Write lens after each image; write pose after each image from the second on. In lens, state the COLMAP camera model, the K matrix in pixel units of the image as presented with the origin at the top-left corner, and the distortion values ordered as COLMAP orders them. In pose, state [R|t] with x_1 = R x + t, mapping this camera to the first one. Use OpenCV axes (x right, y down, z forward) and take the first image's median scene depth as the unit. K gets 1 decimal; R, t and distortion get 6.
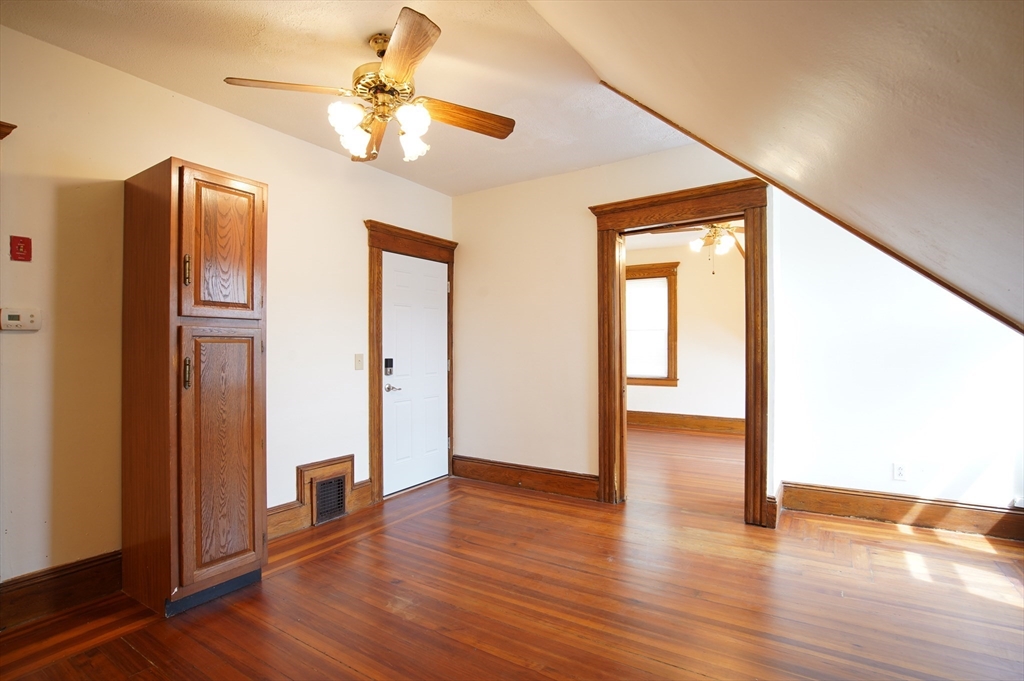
lens RADIAL K [[487.8, 0, 488.8], [0, 487.8, 346.2], [0, 0, 1]] dist [-0.054860, 0.020737]
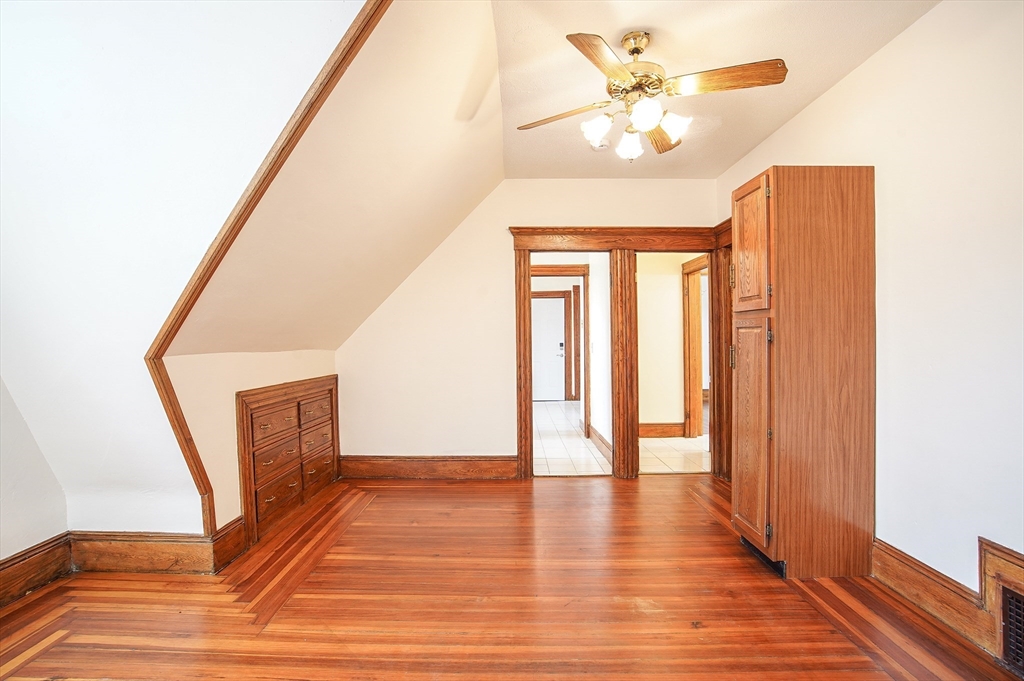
lens RADIAL K [[487.8, 0, 488.8], [0, 487.8, 346.2], [0, 0, 1]] dist [-0.054860, 0.020737]
pose [[-0.846575, 0.014075, -0.532084, 0.375579], [0.011535, 0.999901, 0.008097, 0.002791], [0.532145, 0.000717, -0.846653, 1.047287]]
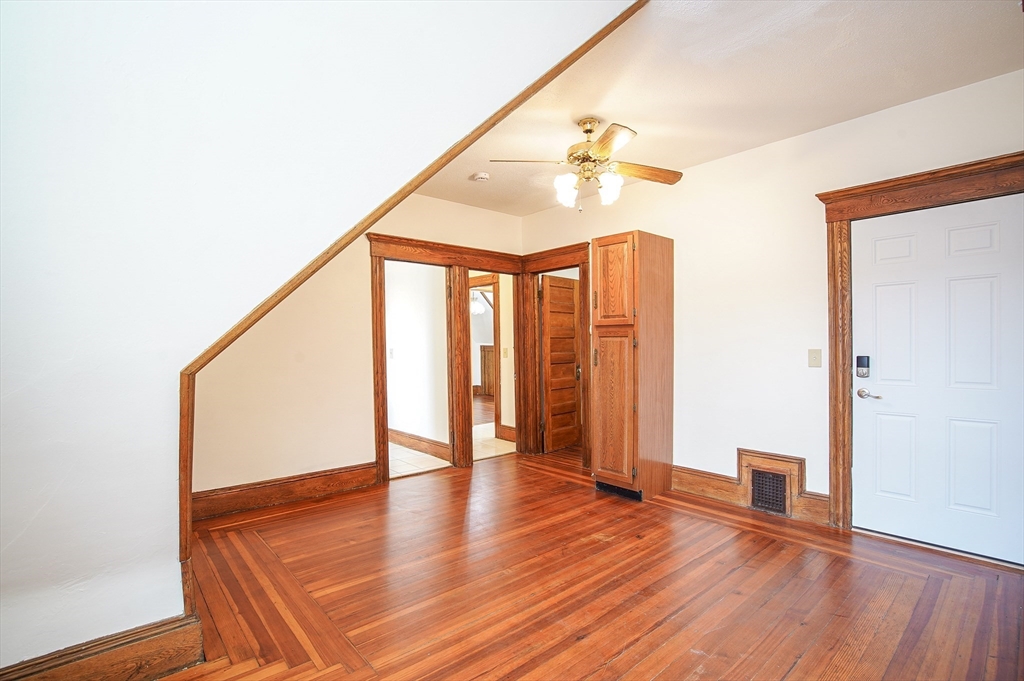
lens RADIAL K [[490.6, 0, 509.7], [0, 490.6, 353.4], [0, 0, 1]] dist [-0.051875, 0.027348]
pose [[-0.269906, 0.024279, -0.962581, 0.748934], [0.015661, 0.999661, 0.020823, -0.003998], [0.962759, -0.009454, -0.270194, 0.712799]]
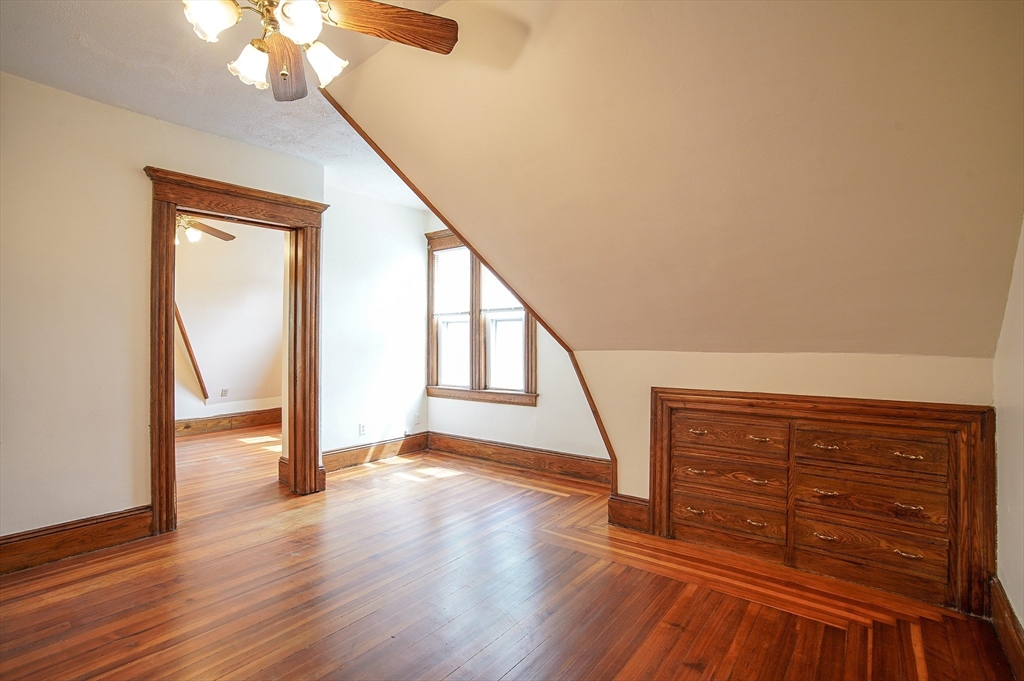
lens RADIAL K [[498.6, 0, 532.9], [0, 498.6, 339.0], [0, 0, 1]] dist [-0.032091, 0.013421]
pose [[0.054490, 0.011784, 0.998445, -0.578255], [-0.000938, 0.999931, -0.011750, 0.003771], [-0.998514, -0.000296, 0.054497, 0.343598]]
